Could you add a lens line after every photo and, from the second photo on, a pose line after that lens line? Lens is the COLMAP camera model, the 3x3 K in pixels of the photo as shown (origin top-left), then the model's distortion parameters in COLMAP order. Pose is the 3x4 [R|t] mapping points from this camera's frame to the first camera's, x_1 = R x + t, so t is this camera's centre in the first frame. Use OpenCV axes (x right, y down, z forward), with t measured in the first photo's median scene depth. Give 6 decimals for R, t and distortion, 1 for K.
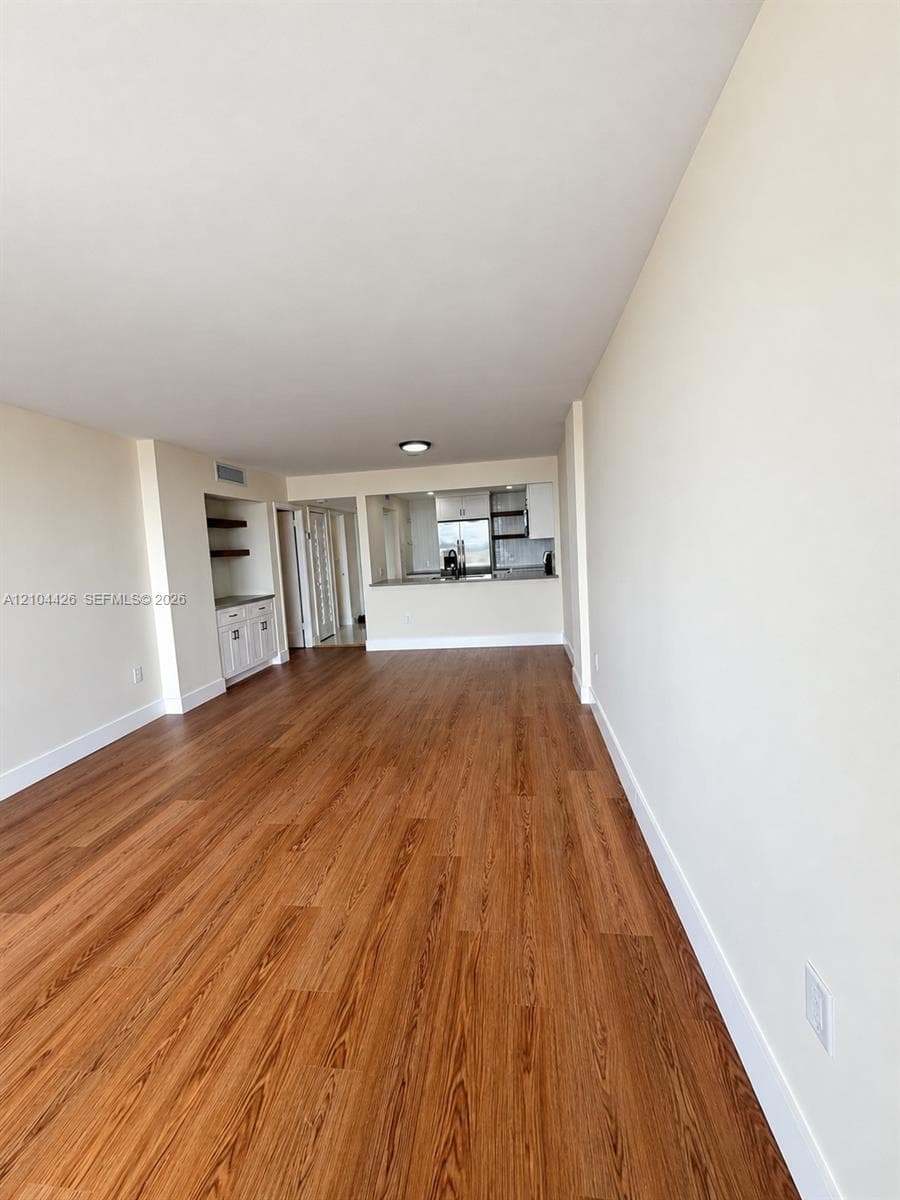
lens RADIAL K [[488.5, 0, 443.9], [0, 488.5, 597.2], [0, 0, 1]] dist [0.000087, 0.000033]
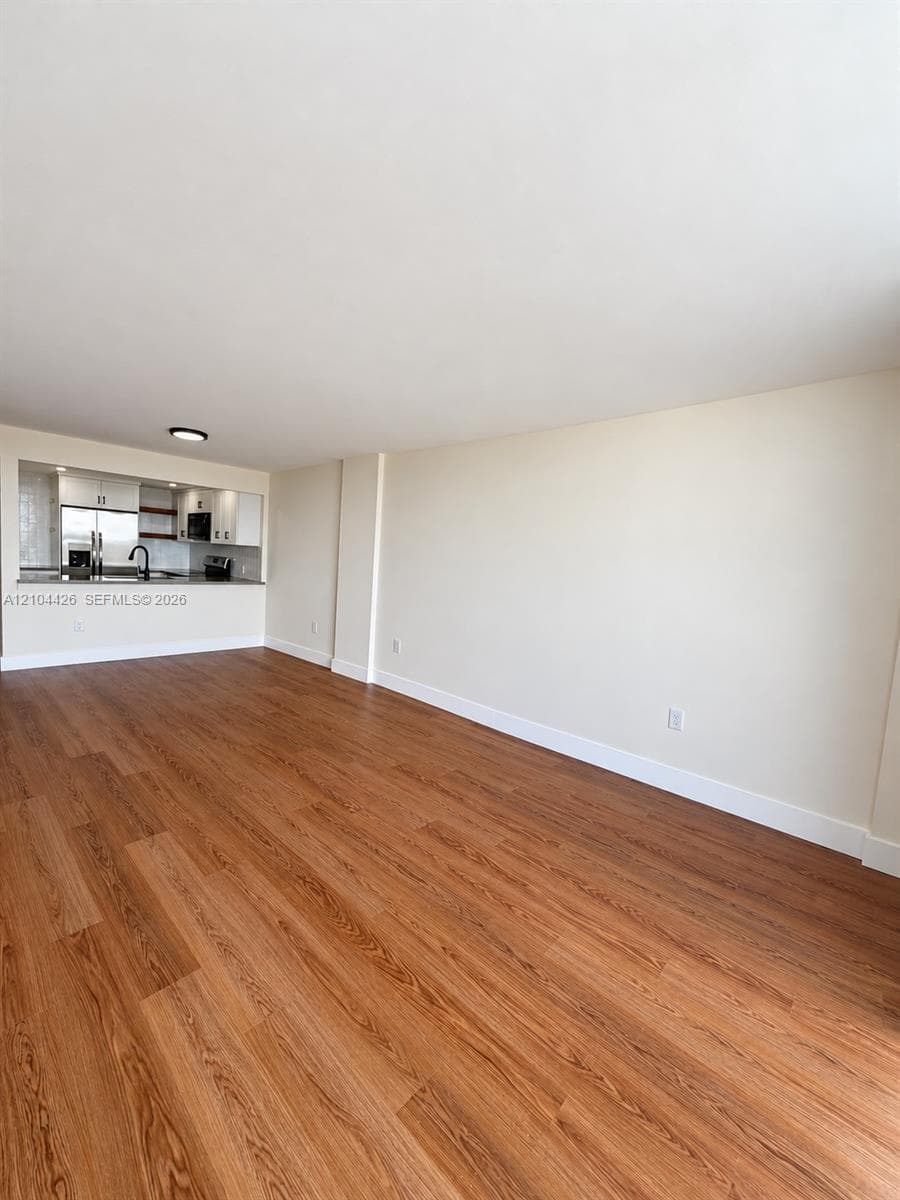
lens RADIAL K [[480.6, 0, 450.0], [0, 480.6, 600.0], [0, 0, 1]] dist [-0.001151, -0.000057]
pose [[0.562698, 0.026117, 0.826250, -0.309735], [-0.006984, 0.999615, -0.026841, 0.015620], [-0.826633, 0.009333, 0.562664, 0.051202]]
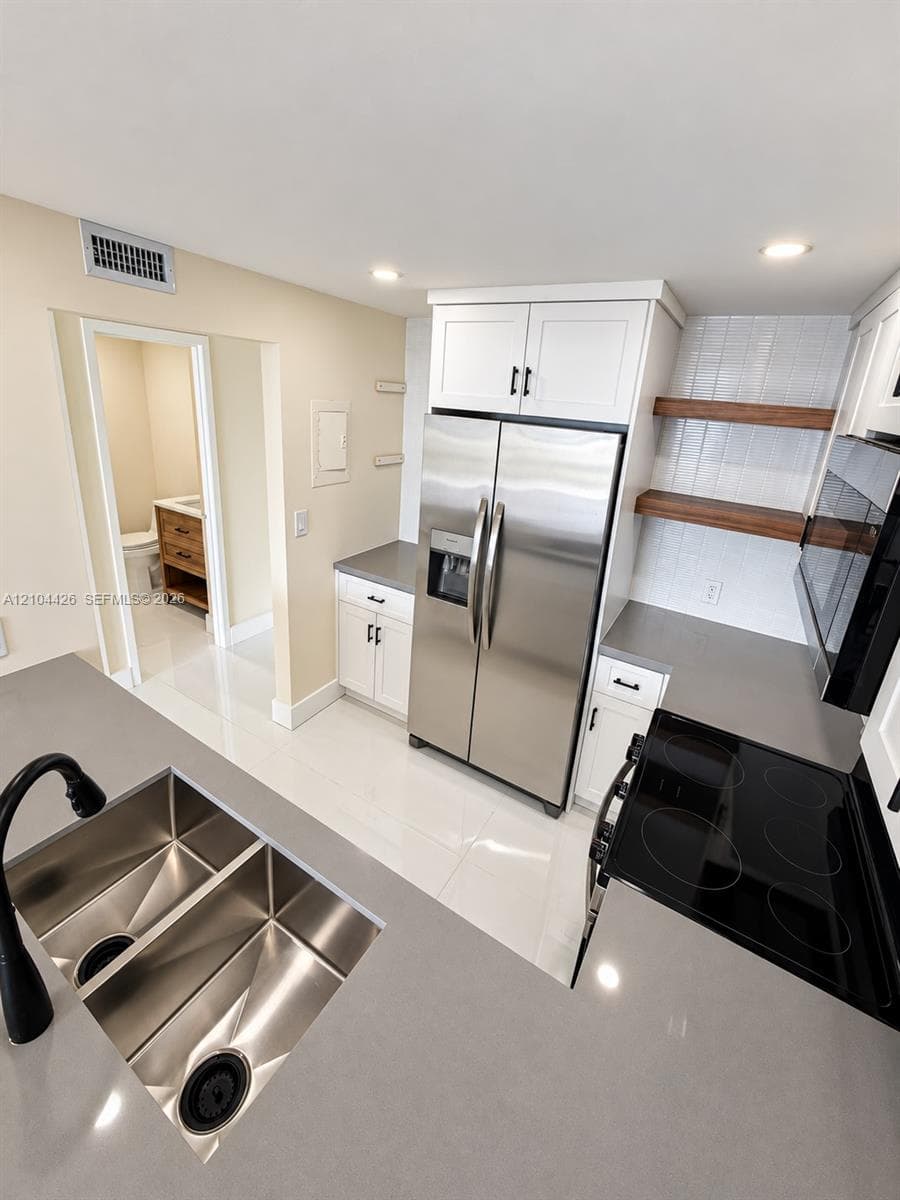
lens RADIAL K [[518.3, 0, 448.8], [0, 518.3, 583.7], [0, 0, 1]] dist [0.001847, 0.000071]
pose [[0.920796, 0.239919, -0.307529, 0.106209], [-0.162733, 0.952850, 0.256115, -0.144610], [0.354476, -0.185785, 0.916423, 0.774003]]
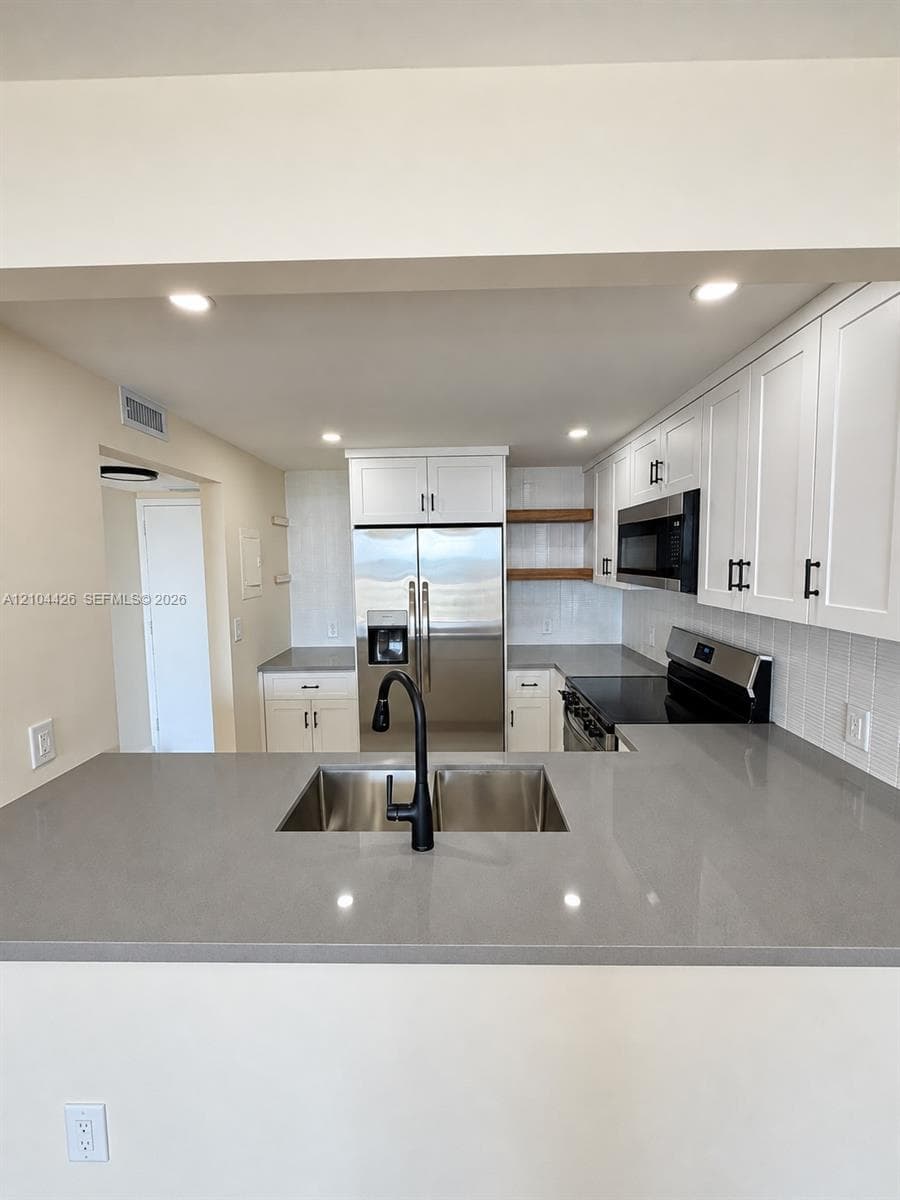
lens RADIAL K [[480.6, 0, 450.0], [0, 480.6, 600.0], [0, 0, 1]] dist [-0.001151, -0.000057]
pose [[0.989500, 0.042180, 0.138238, 0.008726], [-0.037697, 0.998680, -0.034889, -0.095191], [-0.139527, 0.029312, 0.989784, 0.679034]]
